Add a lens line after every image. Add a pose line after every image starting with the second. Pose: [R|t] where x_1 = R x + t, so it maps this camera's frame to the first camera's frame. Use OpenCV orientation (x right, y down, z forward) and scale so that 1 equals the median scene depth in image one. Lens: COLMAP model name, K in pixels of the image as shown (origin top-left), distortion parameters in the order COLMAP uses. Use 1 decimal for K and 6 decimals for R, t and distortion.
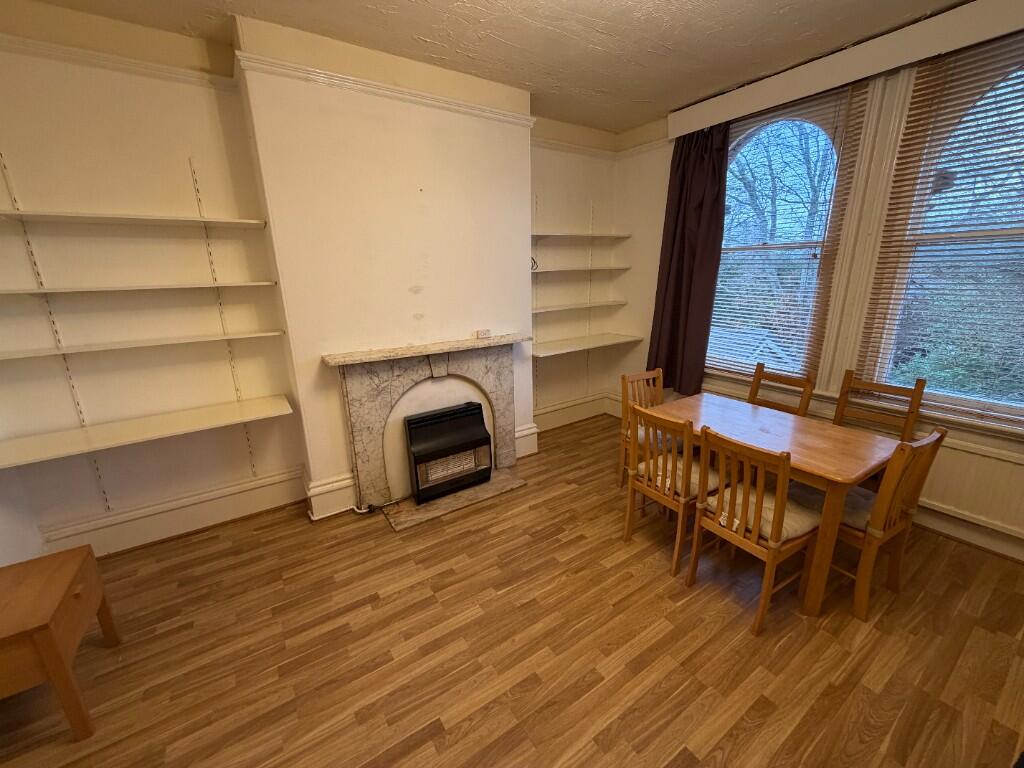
lens RADIAL K [[408.6, 0, 511.2], [0, 408.6, 381.7], [0, 0, 1]] dist [0.000605, -0.000409]
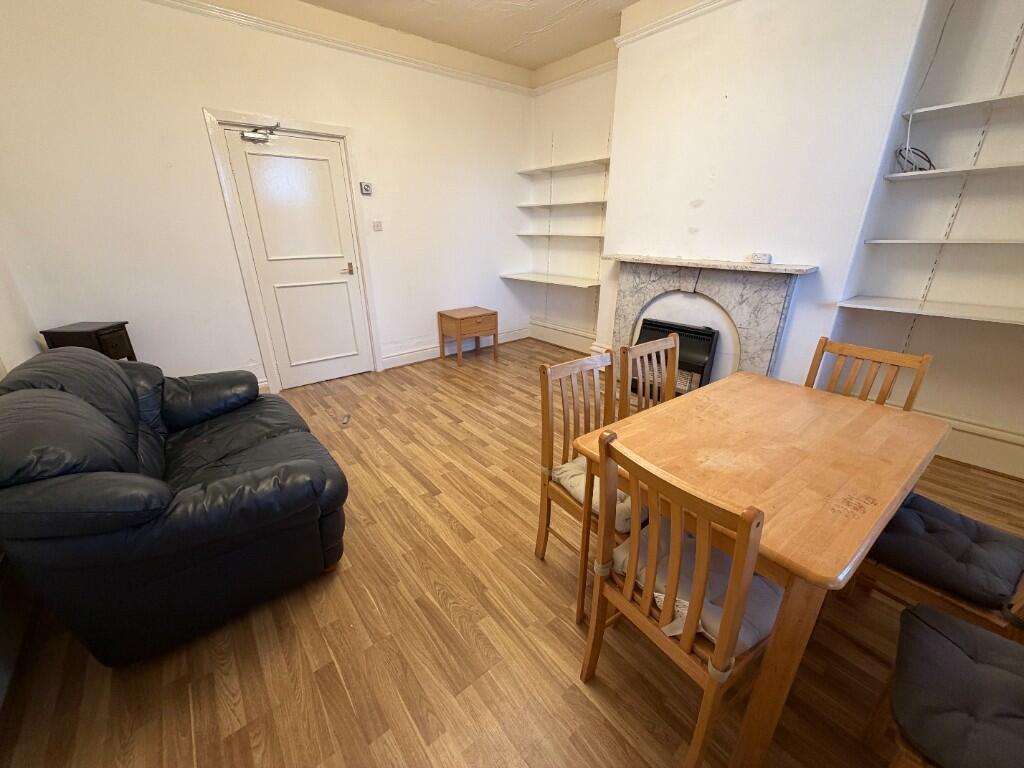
lens RADIAL K [[408.6, 0, 510.1], [0, 408.6, 387.9], [0, 0, 1]] dist [0.000605, -0.000409]
pose [[0.096706, 0.388095, -0.916532, 1.015949], [-0.252112, 0.900368, 0.354650, -0.058132], [0.962854, 0.196772, 0.184914, 0.512097]]
